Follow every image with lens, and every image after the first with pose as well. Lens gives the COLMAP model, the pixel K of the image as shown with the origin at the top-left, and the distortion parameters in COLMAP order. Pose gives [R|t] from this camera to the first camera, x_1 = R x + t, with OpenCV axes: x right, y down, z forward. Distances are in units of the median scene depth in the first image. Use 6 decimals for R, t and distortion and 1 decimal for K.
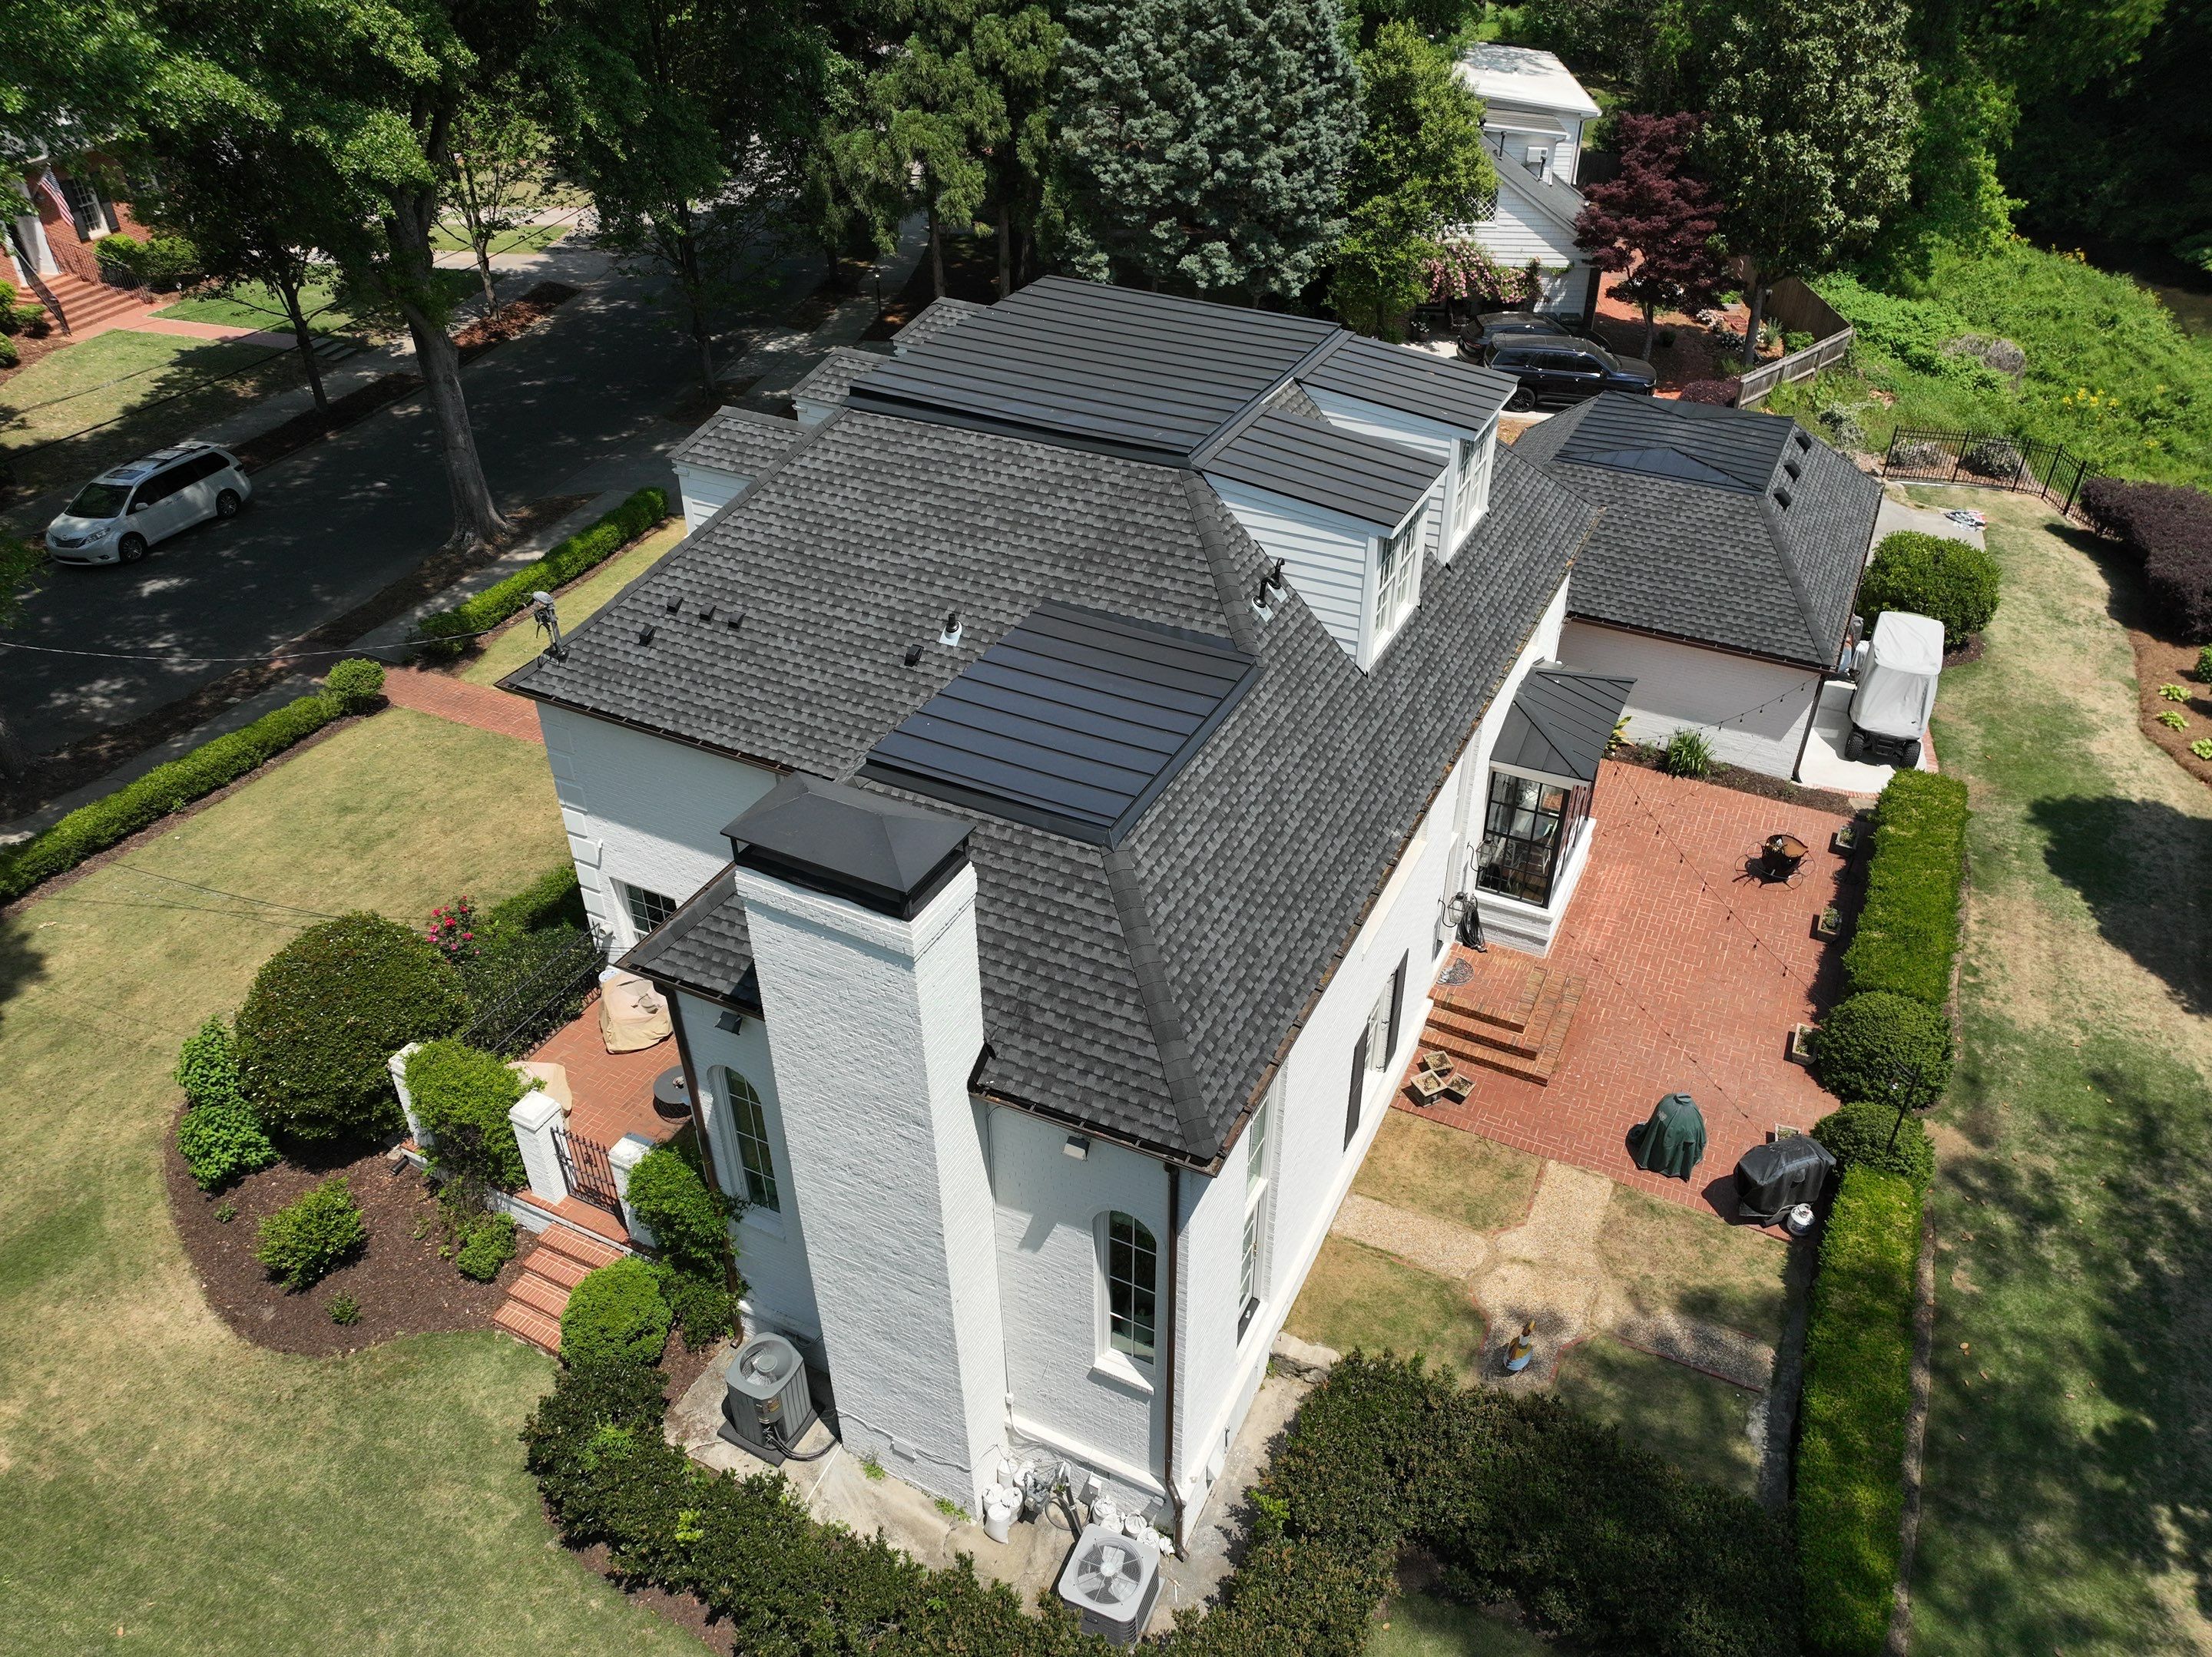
lens RADIAL K [[1583.6, 0, 1126.9], [0, 1583.6, 842.2], [0, 0, 1]] dist [0.000287, 0.022521]
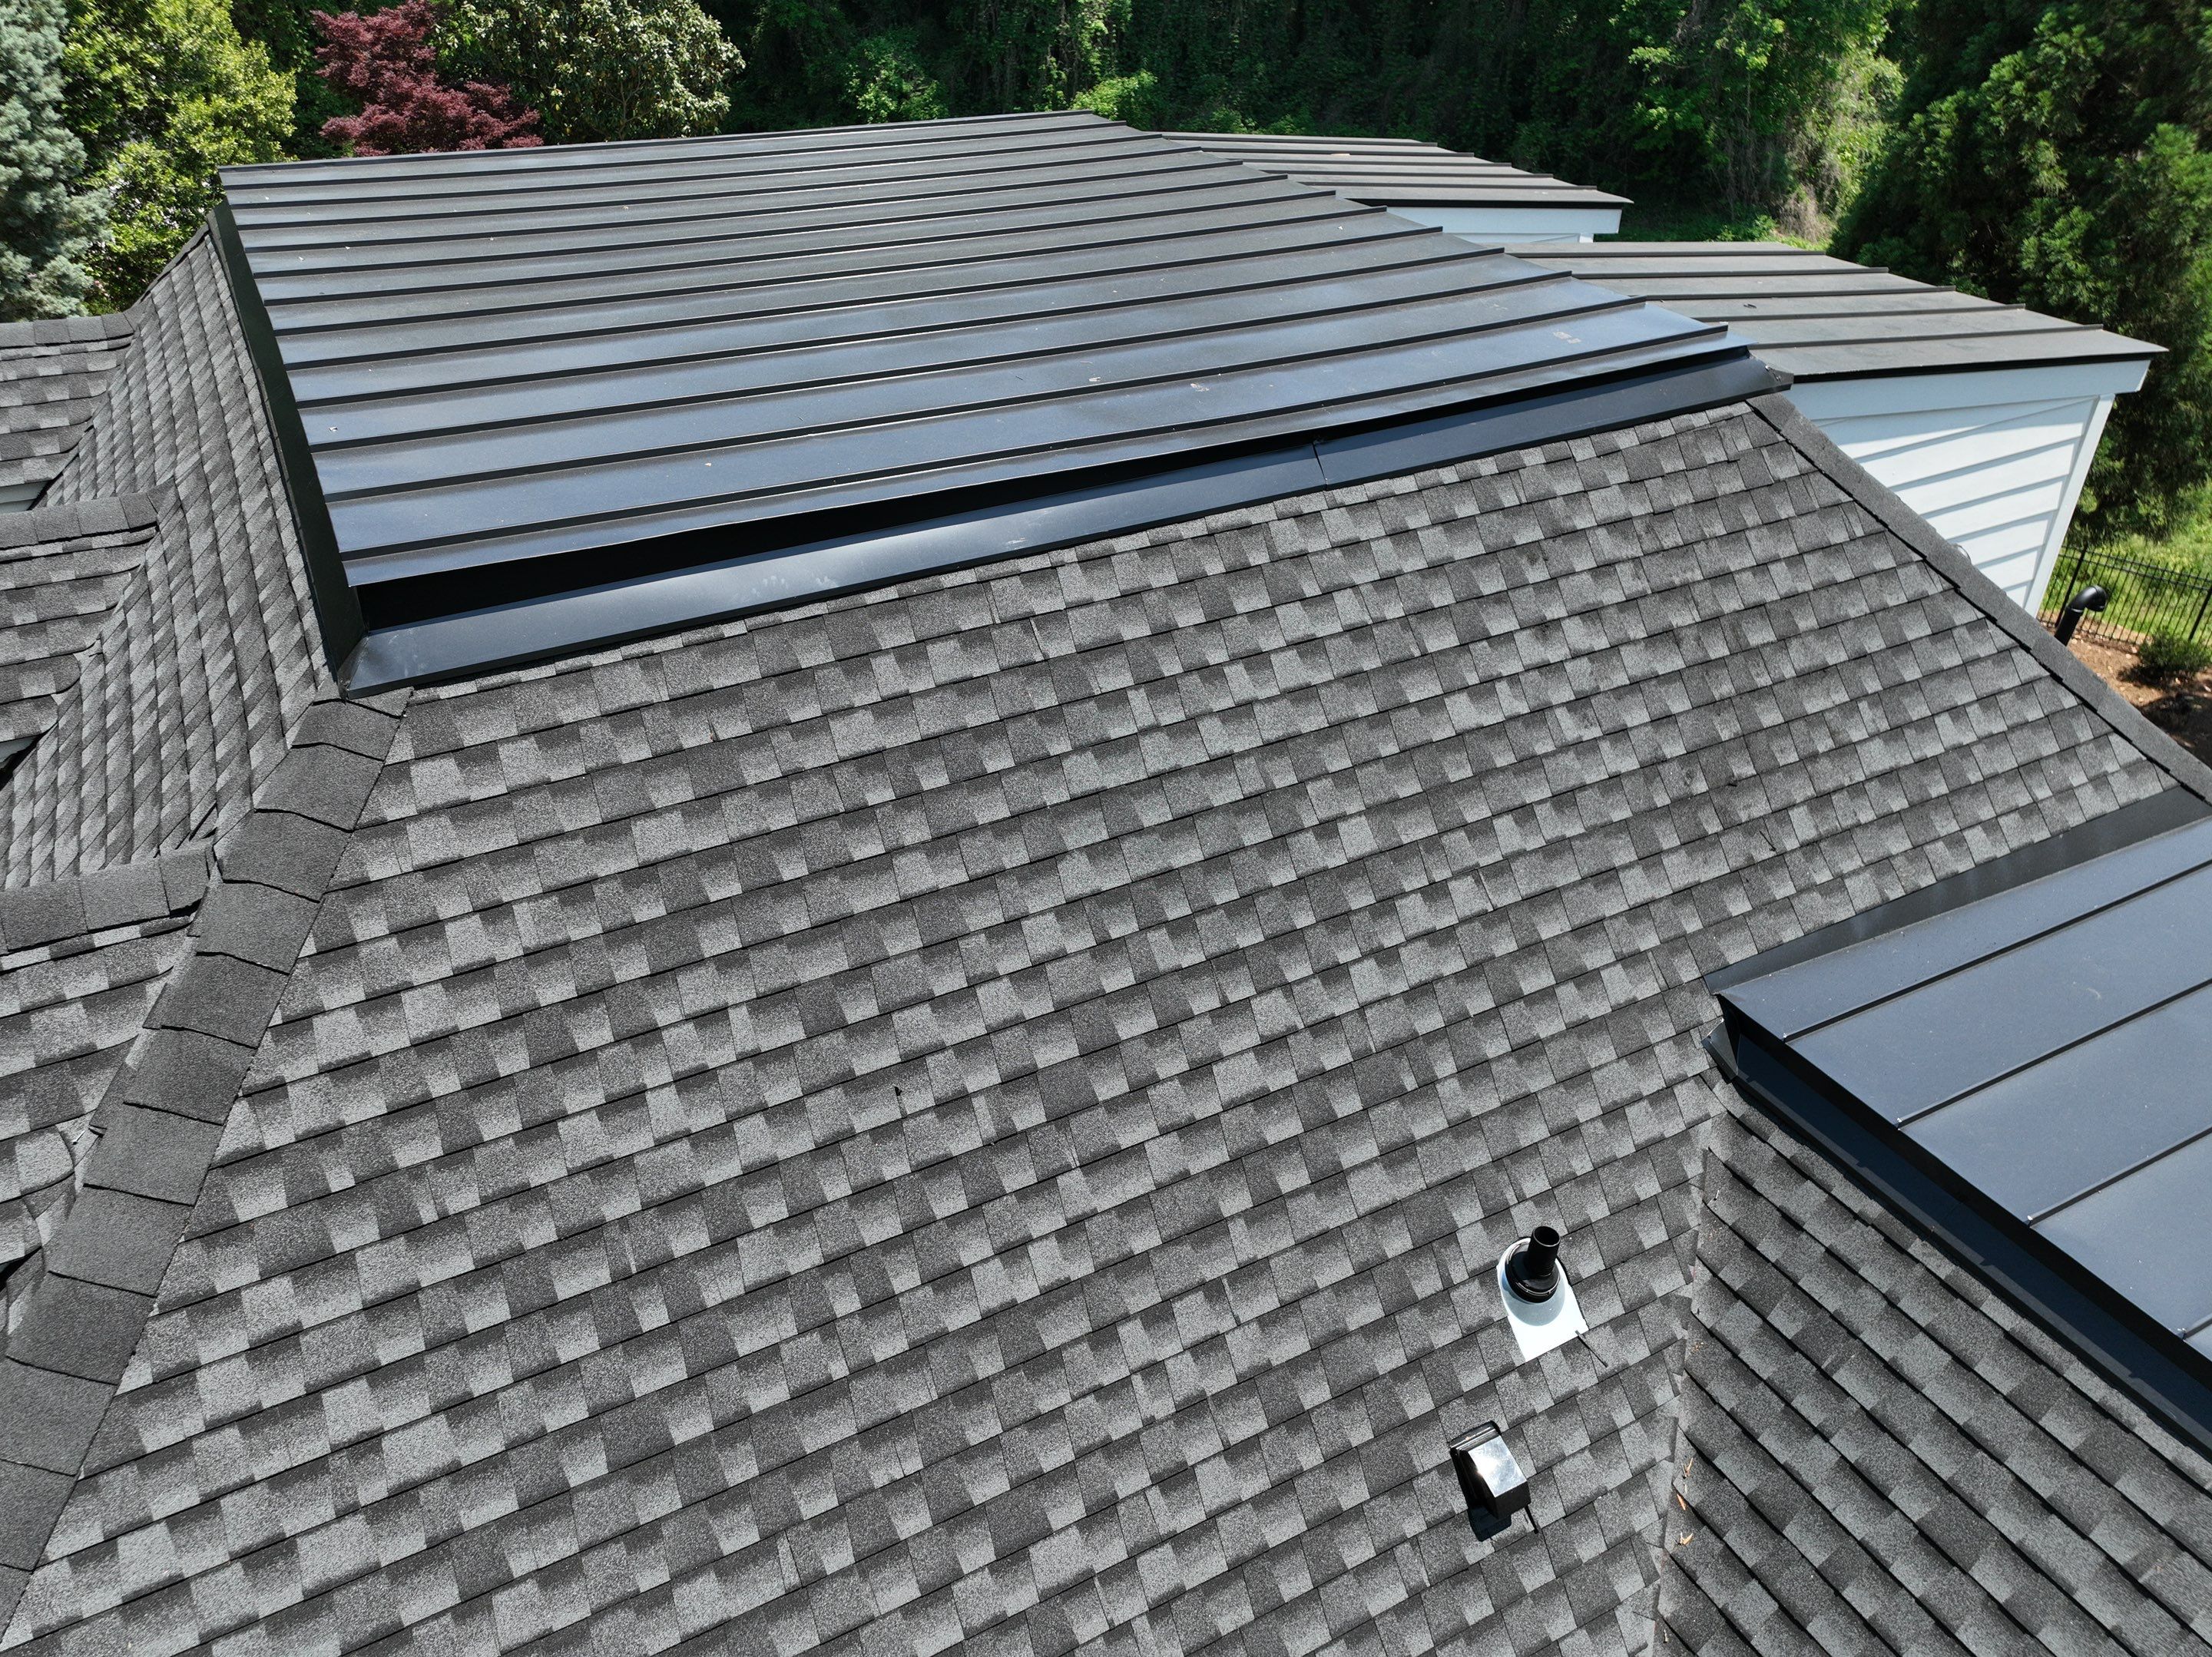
lens RADIAL K [[1583.6, 0, 1108.7], [0, 1583.6, 822.8], [0, 0, 1]] dist [0.000287, 0.022521]
pose [[0.586927, -0.448043, 0.674369, -0.275414], [0.467562, 0.867564, 0.169464, -0.261977], [-0.660986, 0.215847, 0.718685, 0.833637]]
